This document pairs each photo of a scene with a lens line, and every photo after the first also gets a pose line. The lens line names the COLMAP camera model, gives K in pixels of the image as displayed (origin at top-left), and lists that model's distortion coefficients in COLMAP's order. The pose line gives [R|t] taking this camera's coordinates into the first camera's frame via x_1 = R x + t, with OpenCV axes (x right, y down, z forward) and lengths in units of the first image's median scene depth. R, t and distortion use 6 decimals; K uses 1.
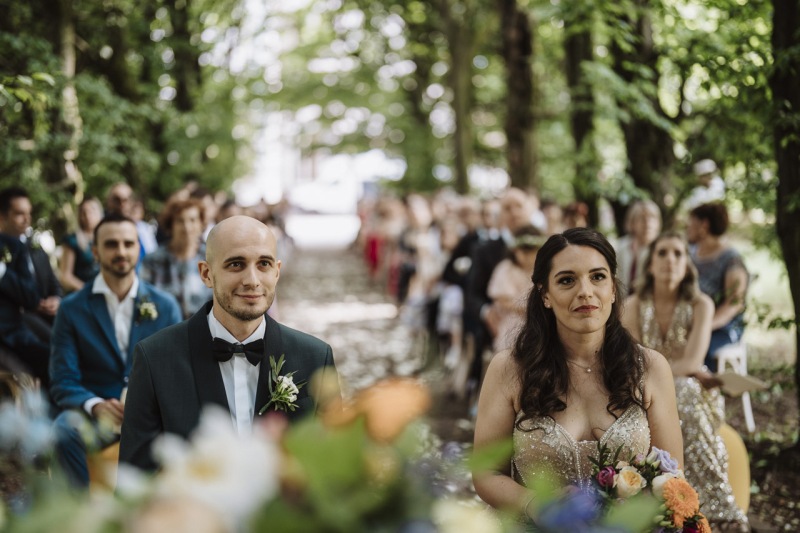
lens RADIAL K [[1121.9, 0, 400.0], [0, 1121.9, 266.5], [0, 0, 1]] dist [-0.127690, 1.025993]
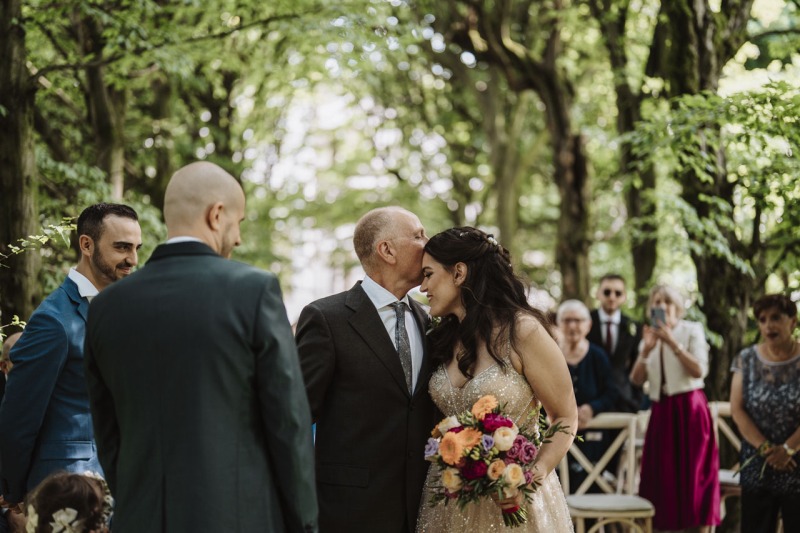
lens RADIAL K [[1128.7, 0, 400.0], [0, 1128.7, 266.5], [0, 0, 1]] dist [-0.124858, 0.979520]
pose [[0.999575, 0.008435, -0.027893, -0.012141], [-0.011175, 0.994966, -0.099588, -0.010631], [0.026912, 0.099857, 0.994638, 0.021400]]
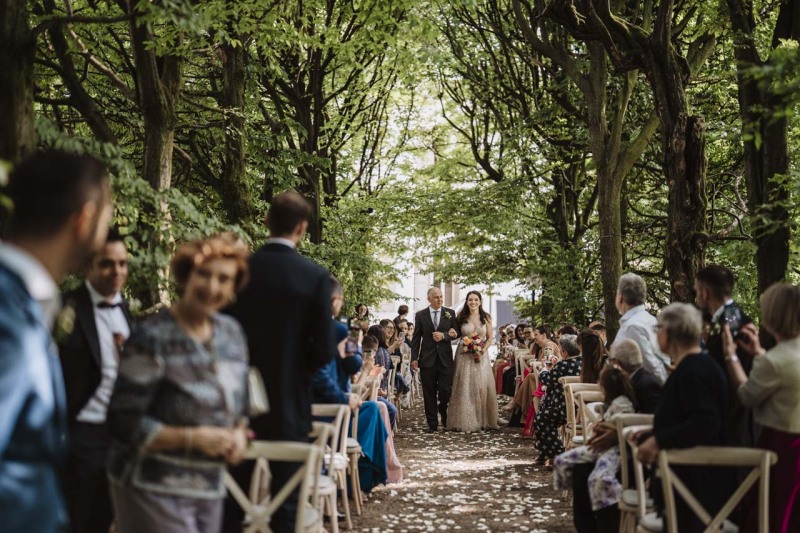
lens RADIAL K [[1128.7, 0, 400.0], [0, 1128.7, 266.5], [0, 0, 1]] dist [-0.124858, 0.979520]
pose [[0.992133, 0.013905, -0.124412, -0.001745], [-0.027353, 0.993878, -0.107044, -0.012389], [0.122162, 0.109605, 0.986440, 0.100559]]
